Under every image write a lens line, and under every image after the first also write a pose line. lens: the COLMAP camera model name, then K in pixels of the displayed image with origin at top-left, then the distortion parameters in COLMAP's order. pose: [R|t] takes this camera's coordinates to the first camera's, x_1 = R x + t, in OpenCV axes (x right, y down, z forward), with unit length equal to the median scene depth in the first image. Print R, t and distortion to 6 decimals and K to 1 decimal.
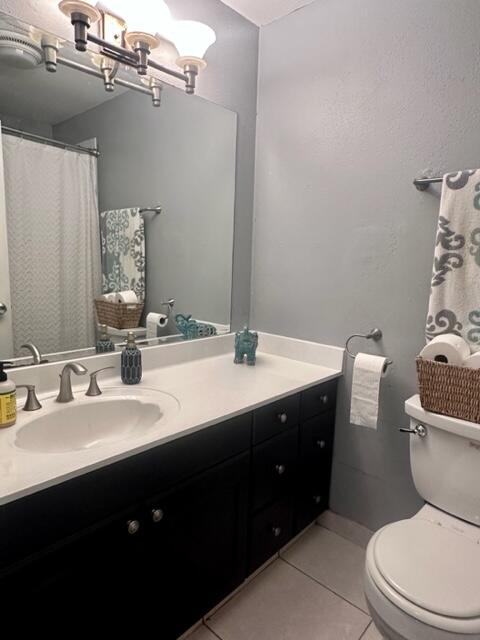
lens RADIAL K [[398.2, 0, 242.3], [0, 398.2, 321.5], [0, 0, 1]] dist [-0.002822, -0.001386]
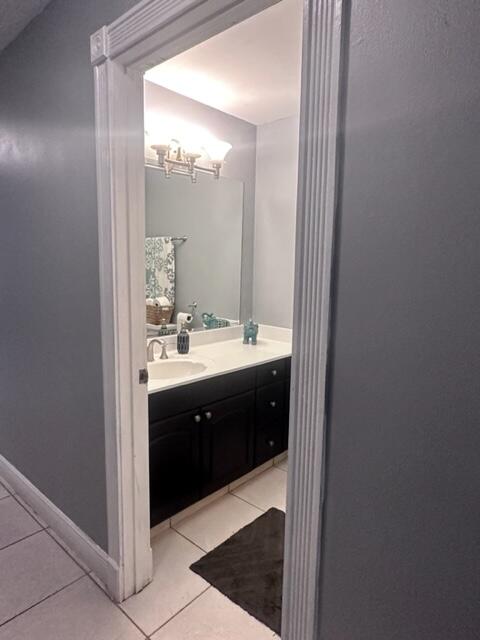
lens RADIAL K [[398.2, 0, 237.4], [0, 398.2, 318.8], [0, 0, 1]] dist [-0.002822, -0.001386]
pose [[0.999946, -0.010164, -0.002376, -0.034082], [0.010131, 0.999859, -0.013411, 0.025493], [0.002512, 0.013386, 0.999907, -0.490161]]
